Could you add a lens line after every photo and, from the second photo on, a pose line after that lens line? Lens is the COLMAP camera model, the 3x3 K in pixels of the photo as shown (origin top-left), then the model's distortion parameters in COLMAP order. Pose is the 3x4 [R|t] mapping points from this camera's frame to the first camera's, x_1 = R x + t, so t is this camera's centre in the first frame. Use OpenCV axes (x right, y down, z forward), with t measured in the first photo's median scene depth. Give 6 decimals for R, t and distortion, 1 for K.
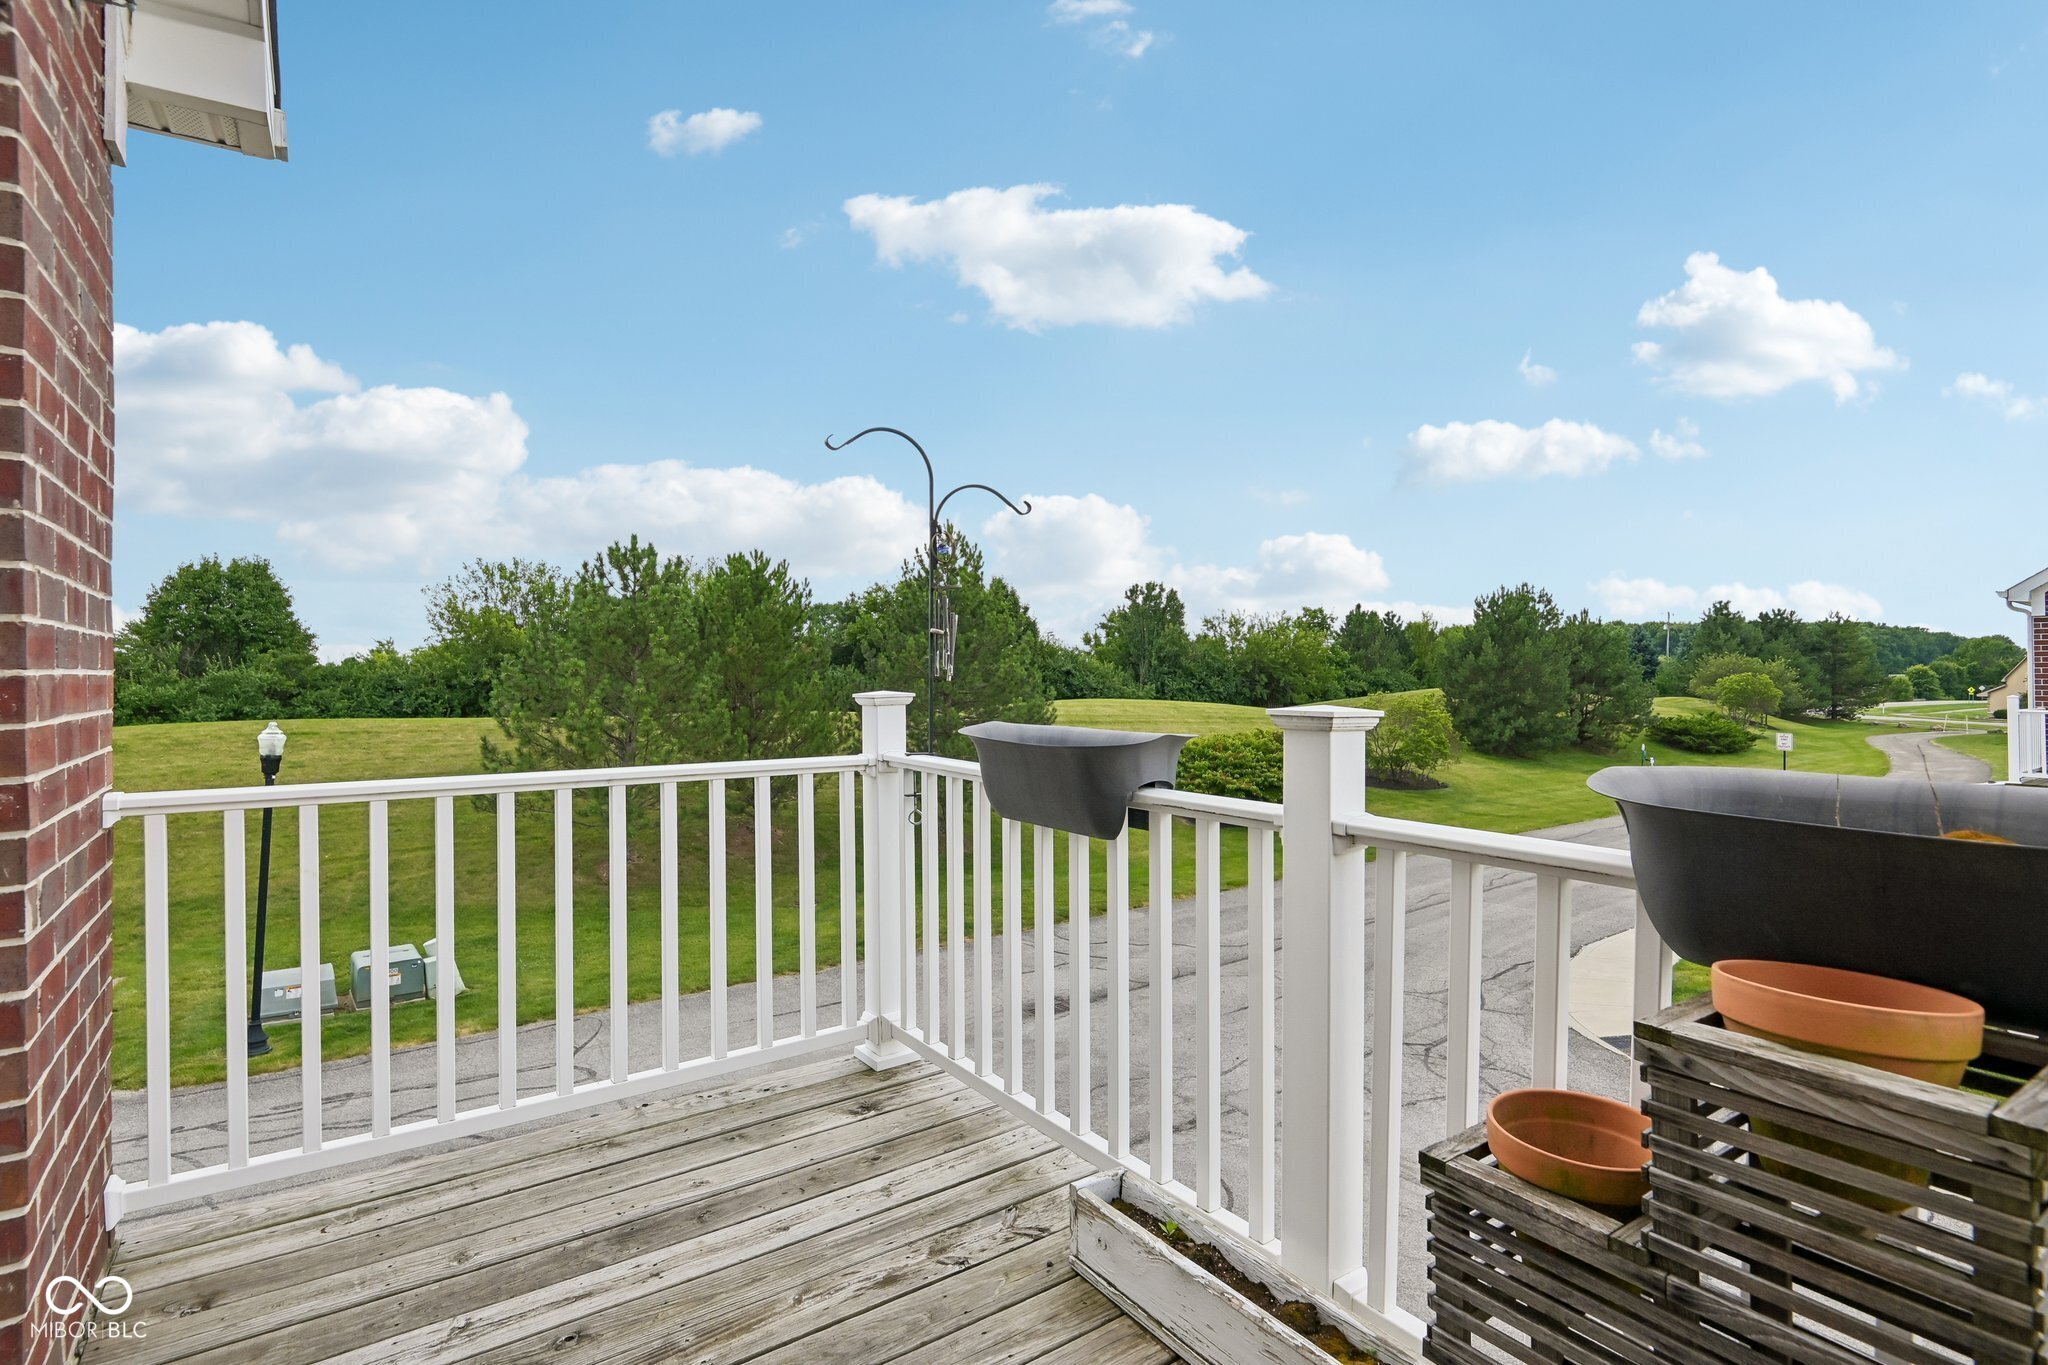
lens RADIAL K [[963.9, 0, 1020.6], [0, 963.9, 732.5], [0, 0, 1]] dist [-0.004302, -0.006639]
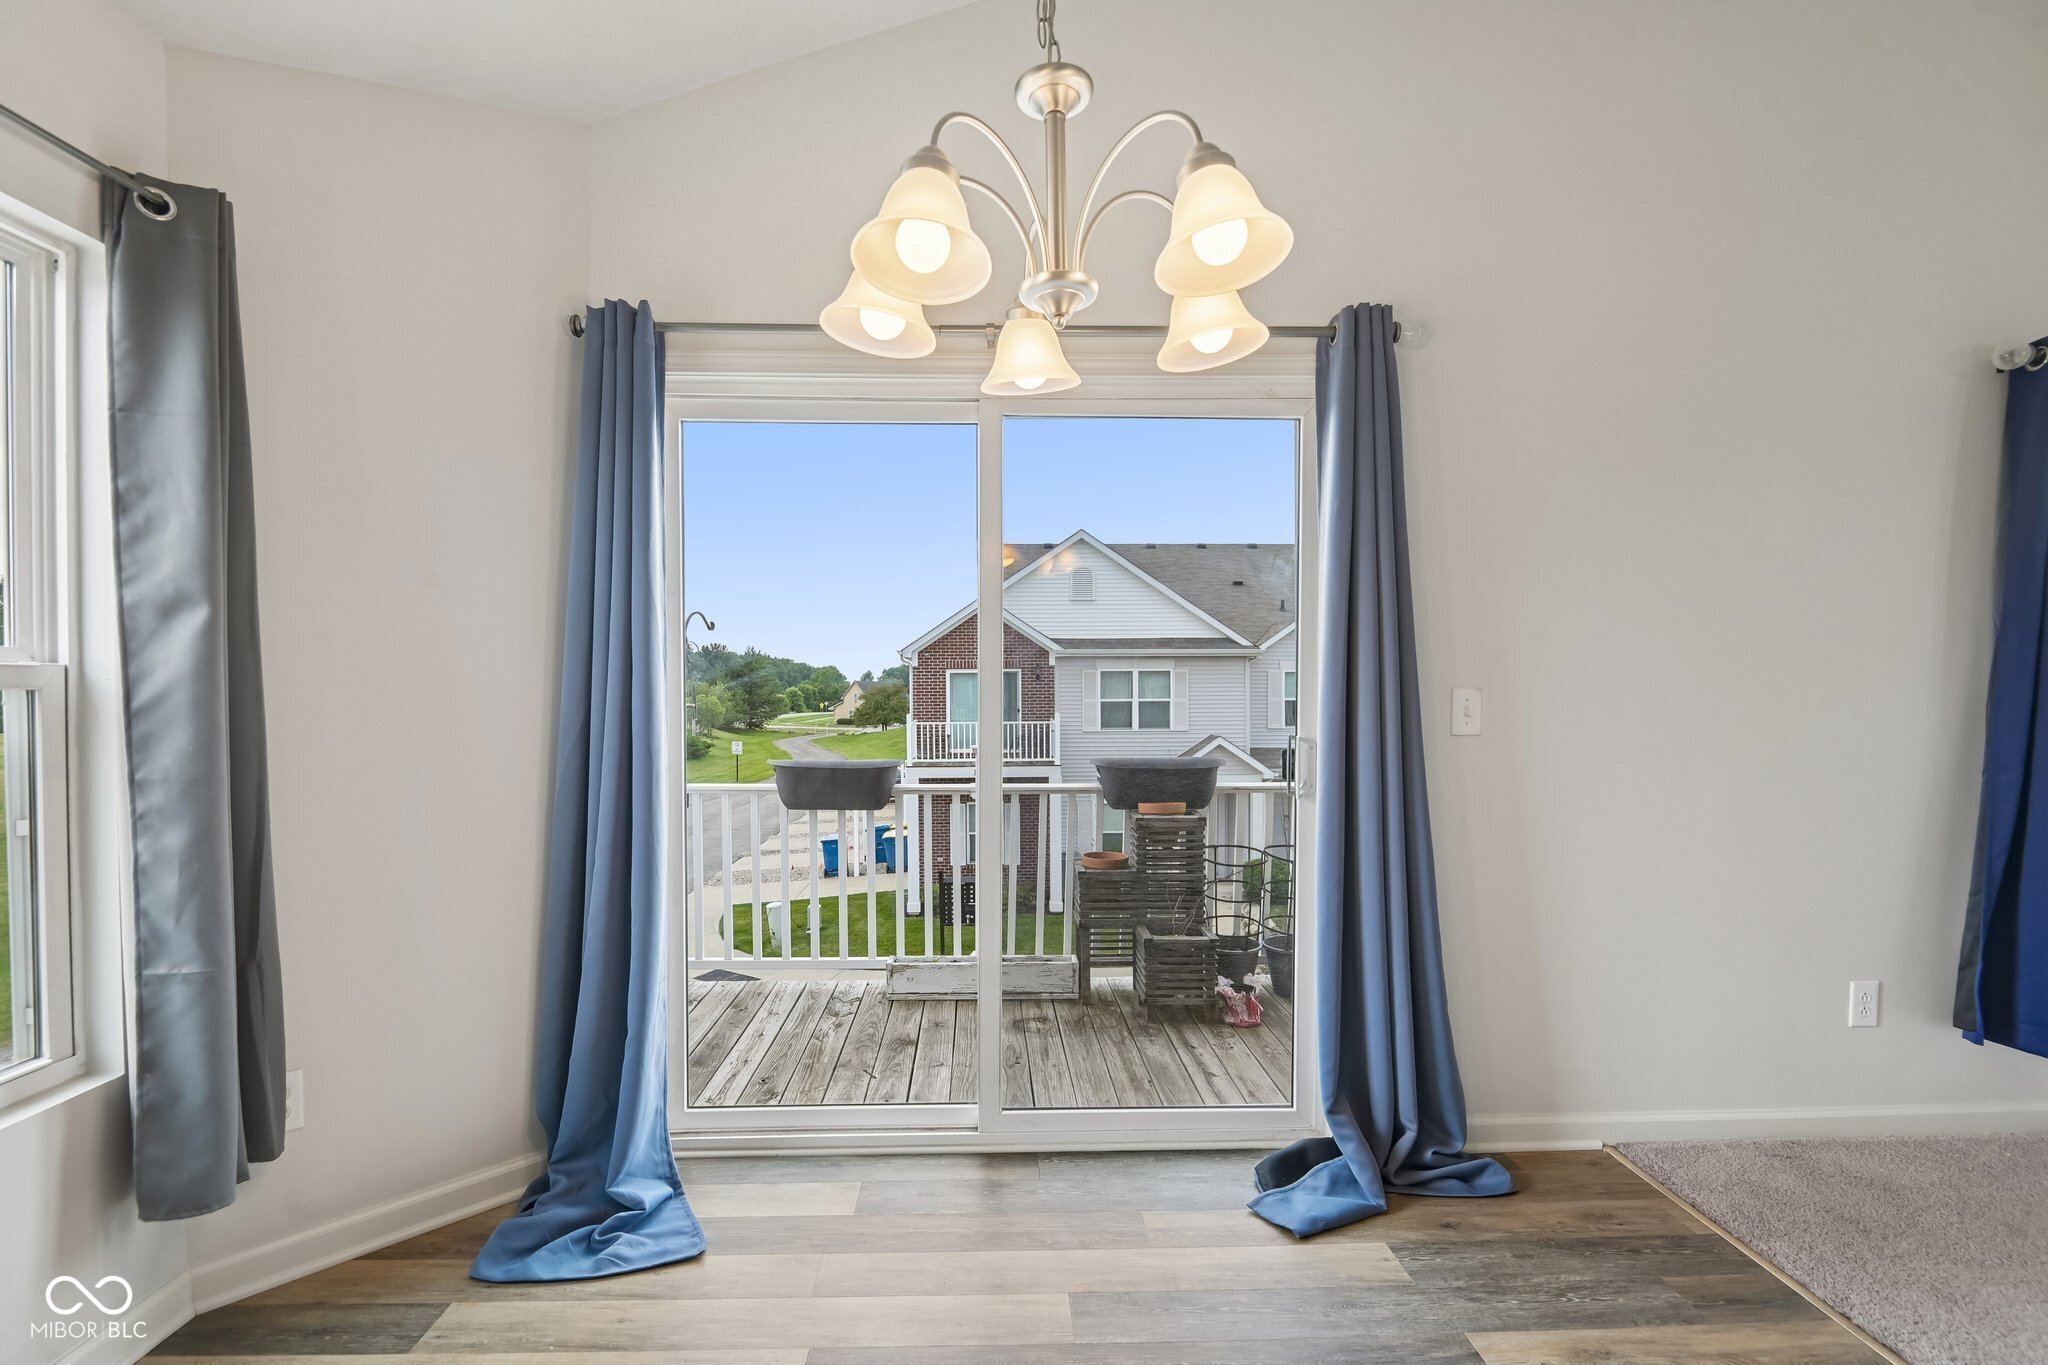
lens RADIAL K [[963.9, 0, 1003.6], [0, 963.9, 712.0], [0, 0, 1]] dist [-0.004302, -0.006639]
pose [[0.556654, -0.015072, 0.830608, -0.113541], [0.048237, 0.998735, -0.014205, -0.004603], [-0.829343, 0.047973, 0.556677, -0.034326]]
